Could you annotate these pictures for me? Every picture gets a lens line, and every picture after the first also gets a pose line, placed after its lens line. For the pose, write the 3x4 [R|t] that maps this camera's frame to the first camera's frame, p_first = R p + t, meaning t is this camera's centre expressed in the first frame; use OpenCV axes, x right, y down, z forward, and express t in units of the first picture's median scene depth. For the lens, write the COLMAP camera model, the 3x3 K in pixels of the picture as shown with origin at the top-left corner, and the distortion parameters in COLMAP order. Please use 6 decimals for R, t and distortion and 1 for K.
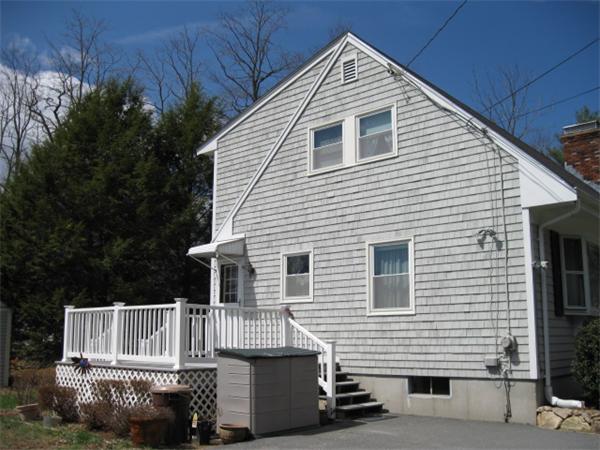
lens RADIAL K [[623.9, 0, 298.7], [0, 623.9, 225.8], [0, 0, 1]] dist [-0.113711, 0.000000]
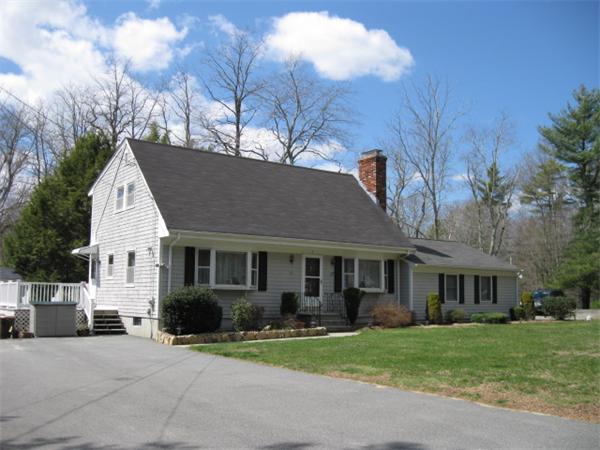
lens RADIAL K [[623.9, 0, 301.0], [0, 623.9, 225.2], [0, 0, 1]] dist [-0.113711, 0.000000]
pose [[0.977556, -0.021039, -0.209624, 1.125705], [0.034257, 0.997633, 0.059629, -0.159767], [0.207873, -0.065472, 0.975962, -0.847697]]
